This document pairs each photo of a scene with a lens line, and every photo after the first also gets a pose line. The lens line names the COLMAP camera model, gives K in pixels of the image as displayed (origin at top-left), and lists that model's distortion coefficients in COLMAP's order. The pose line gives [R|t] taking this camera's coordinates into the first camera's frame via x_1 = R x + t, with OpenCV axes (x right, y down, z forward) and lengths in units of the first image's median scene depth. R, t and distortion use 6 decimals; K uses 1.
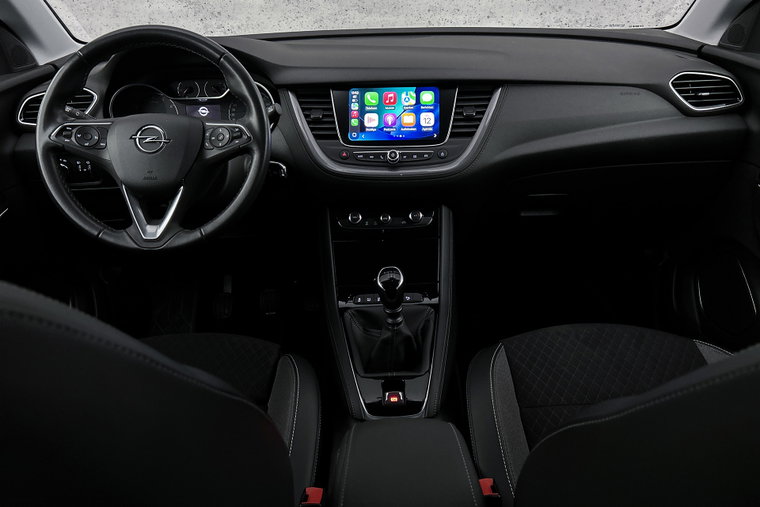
lens RADIAL K [[567.4, 0, 379.7], [0, 567.4, 260.9], [0, 0, 1]] dist [0.053950, -0.064209]
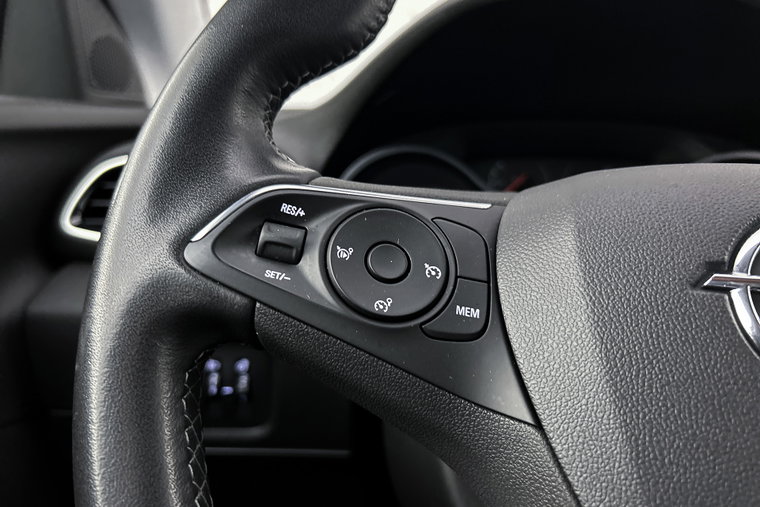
lens RADIAL K [[567.4, 0, 379.0], [0, 567.4, 251.7], [0, 0, 1]] dist [0.053950, -0.064209]
pose [[0.994246, 0.054243, -0.092372, -0.417541], [-0.081611, 0.942122, -0.325186, -0.138245], [0.069386, 0.330854, 0.941128, 0.705687]]
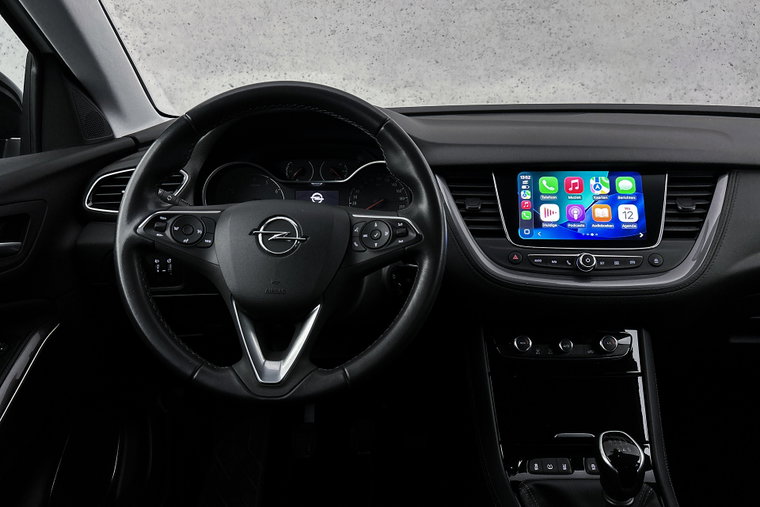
lens RADIAL K [[567.4, 0, 382.2], [0, 567.4, 255.7], [0, 0, 1]] dist [0.053950, -0.064209]
pose [[0.999241, 0.022987, -0.031464, -0.209705], [-0.027705, 0.986914, -0.158850, -0.068506], [0.027400, 0.159602, 0.986801, 0.271354]]
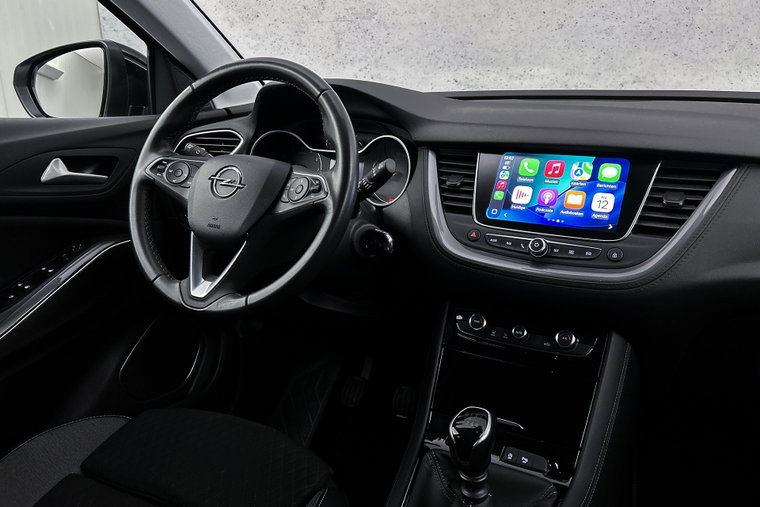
lens RADIAL K [[567.4, 0, 391.4], [0, 567.4, 253.9], [0, 0, 1]] dist [0.053950, -0.064209]
pose [[0.885103, 0.154598, -0.438968, 0.168994], [-0.222416, 0.969042, -0.107181, -0.060627], [0.408808, 0.192500, 0.892087, 0.302874]]
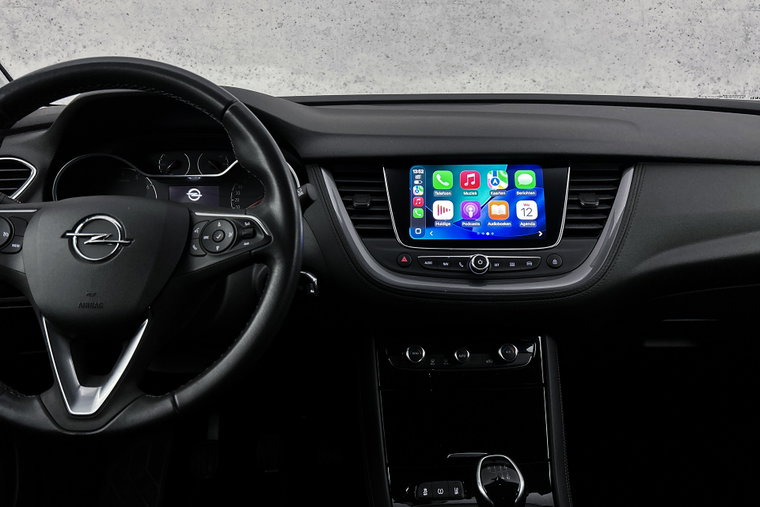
lens RADIAL K [[567.4, 0, 381.5], [0, 567.4, 258.0], [0, 0, 1]] dist [0.053950, -0.064209]
pose [[0.999694, 0.012891, 0.021101, -0.102170], [-0.009502, 0.988103, -0.153502, -0.087776], [-0.022829, 0.153254, 0.987923, 0.347313]]
